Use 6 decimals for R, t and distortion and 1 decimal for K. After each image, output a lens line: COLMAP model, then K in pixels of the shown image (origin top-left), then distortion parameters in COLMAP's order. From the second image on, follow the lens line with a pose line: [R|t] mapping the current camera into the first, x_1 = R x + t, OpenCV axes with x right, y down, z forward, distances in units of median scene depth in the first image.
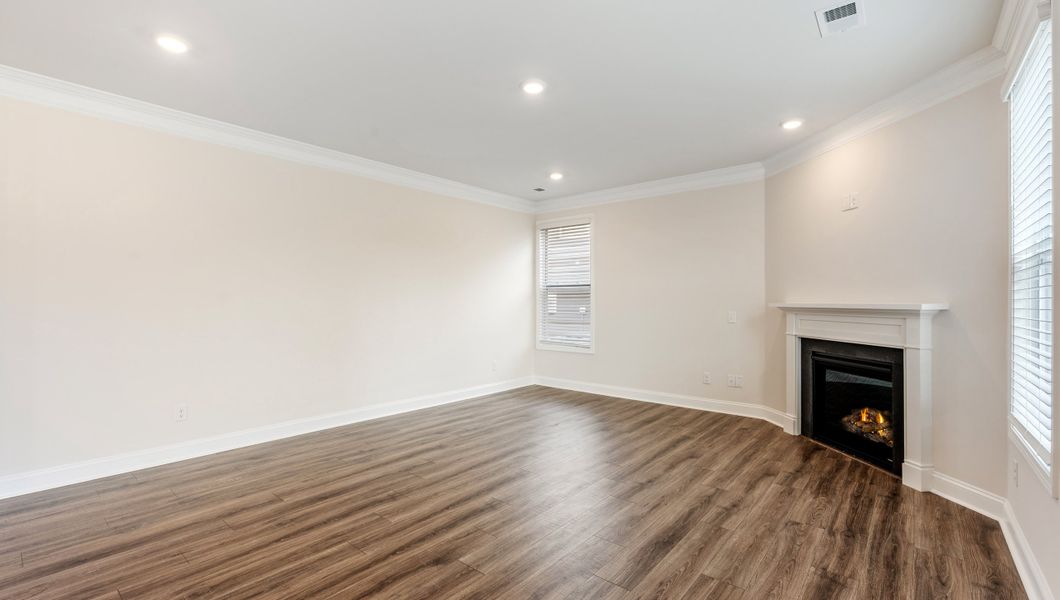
lens RADIAL K [[459.6, 0, 526.6], [0, 459.6, 297.6], [0, 0, 1]] dist [-0.008033, 0.000738]
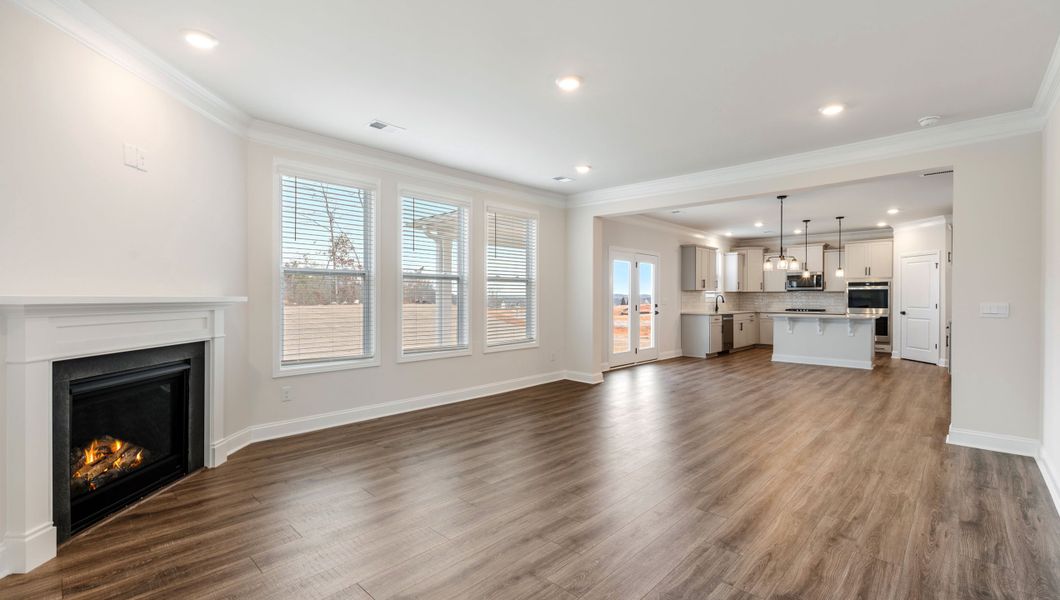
lens RADIAL K [[459.6, 0, 528.0], [0, 459.6, 297.2], [0, 0, 1]] dist [-0.008033, 0.000738]
pose [[-0.997995, -0.005027, 0.063085, 0.034104], [-0.005596, 0.999945, -0.008840, 0.018437], [-0.063038, -0.009175, -0.997969, 1.780336]]
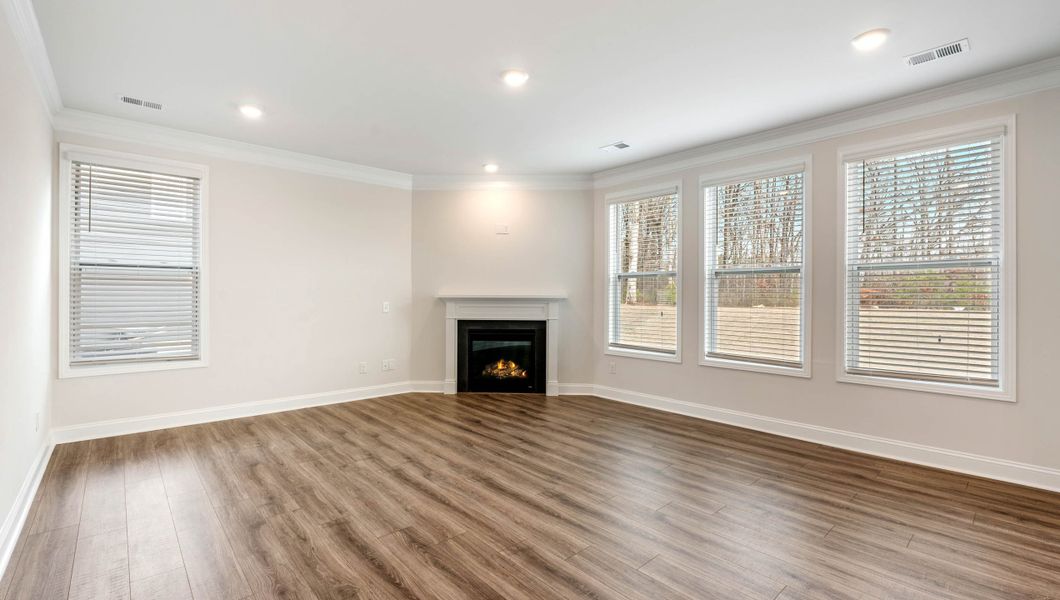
lens RADIAL K [[459.6, 0, 534.3], [0, 459.6, 297.9], [0, 0, 1]] dist [-0.008033, 0.000738]
pose [[0.129041, -0.007352, 0.991612, -0.858774], [-0.013019, 0.999874, 0.009108, 0.007330], [-0.991554, -0.014085, 0.128929, 0.730633]]
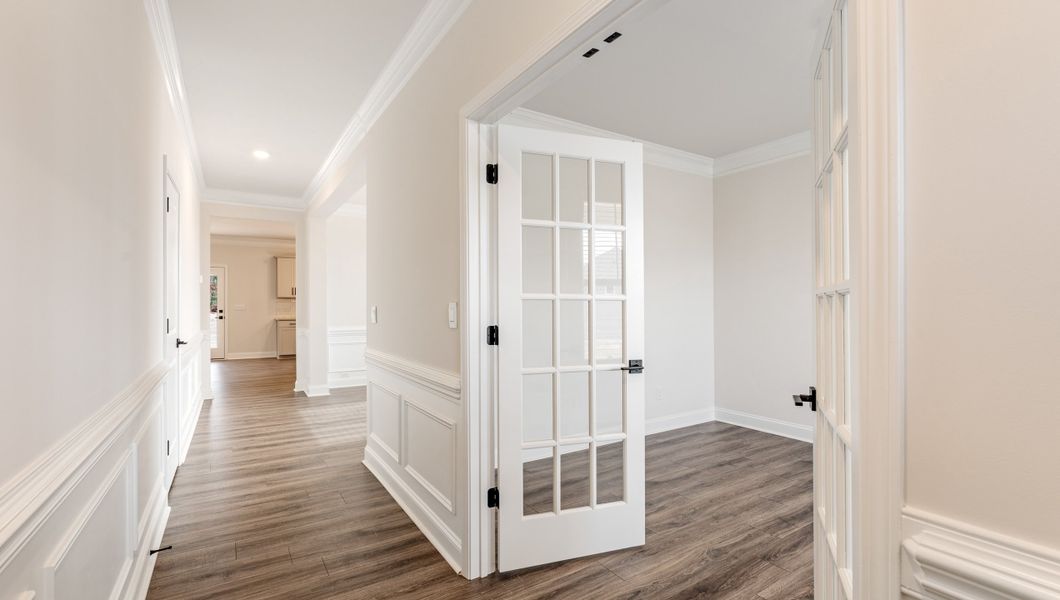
lens RADIAL K [[459.6, 0, 528.0], [0, 459.6, 304.2], [0, 0, 1]] dist [-0.008033, 0.000738]
pose [[-0.954906, 0.001373, 0.296905, -3.172896], [-0.001899, 0.999941, -0.010732, 0.021833], [-0.296902, -0.010812, -0.954847, 1.363056]]
